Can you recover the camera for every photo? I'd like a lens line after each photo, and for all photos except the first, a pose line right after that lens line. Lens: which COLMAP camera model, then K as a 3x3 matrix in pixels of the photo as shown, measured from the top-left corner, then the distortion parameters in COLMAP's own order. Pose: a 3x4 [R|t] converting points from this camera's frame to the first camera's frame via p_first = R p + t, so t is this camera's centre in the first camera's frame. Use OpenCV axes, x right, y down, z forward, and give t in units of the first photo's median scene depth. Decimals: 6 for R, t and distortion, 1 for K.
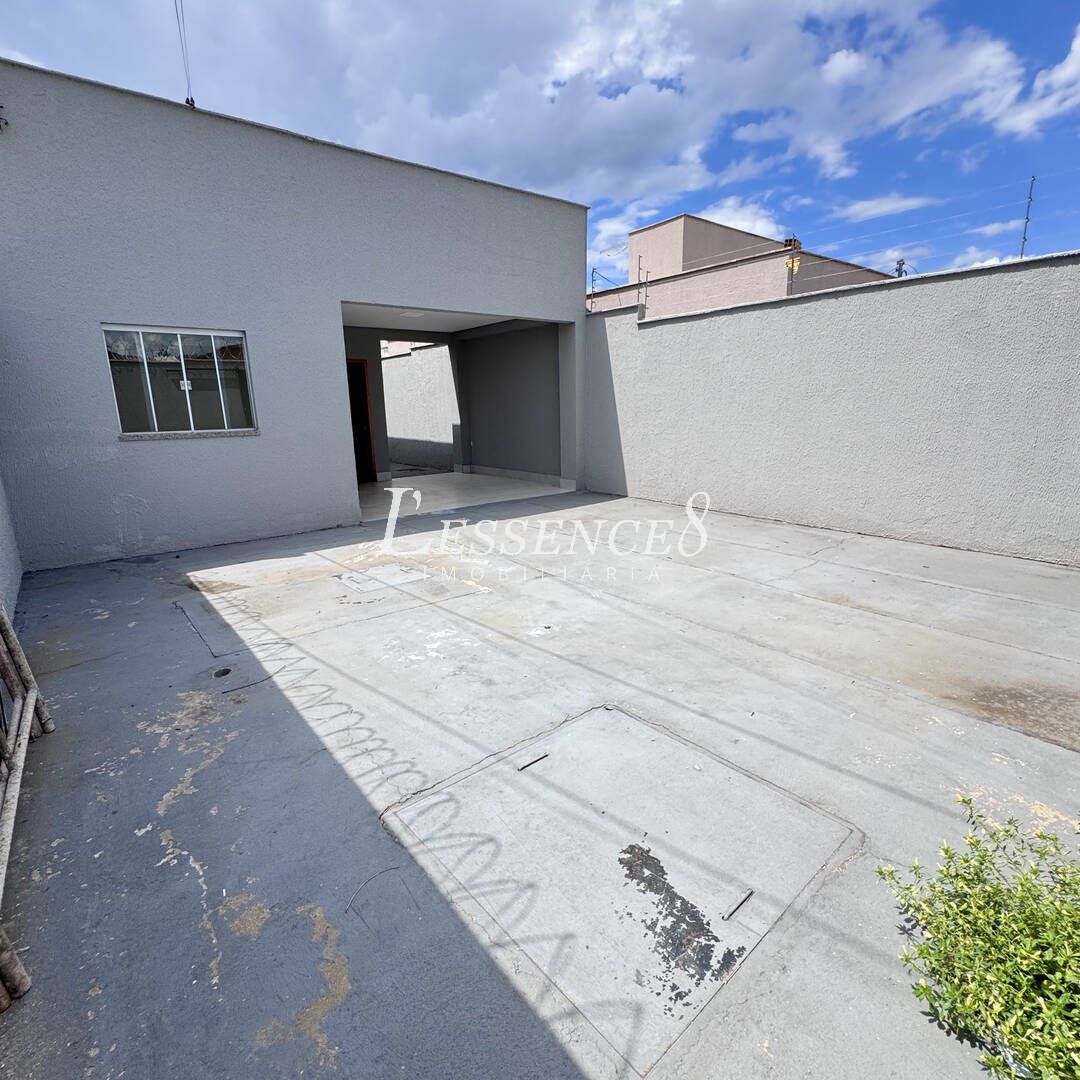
lens RADIAL K [[578.8, 0, 540.0], [0, 578.8, 538.4], [0, 0, 1]] dist [-0.002191, 0.000411]
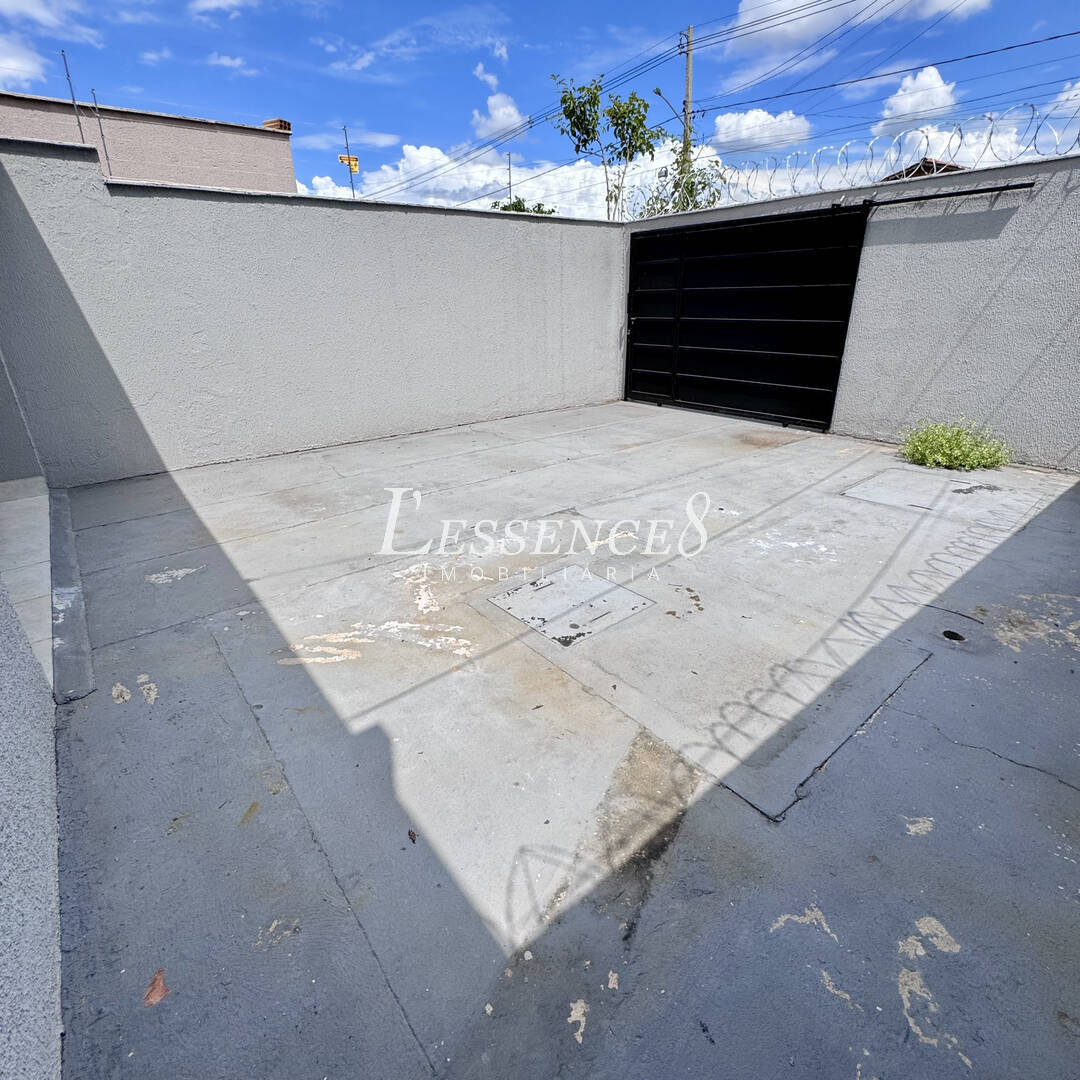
lens RADIAL K [[578.8, 0, 540.0], [0, 578.8, 538.4], [0, 0, 1]] dist [-0.002191, 0.000411]
pose [[0.000245, -0.362317, 0.932055, -1.137876], [0.246881, 0.903226, 0.351045, -0.304178], [-0.969046, 0.230021, 0.089671, 1.306572]]
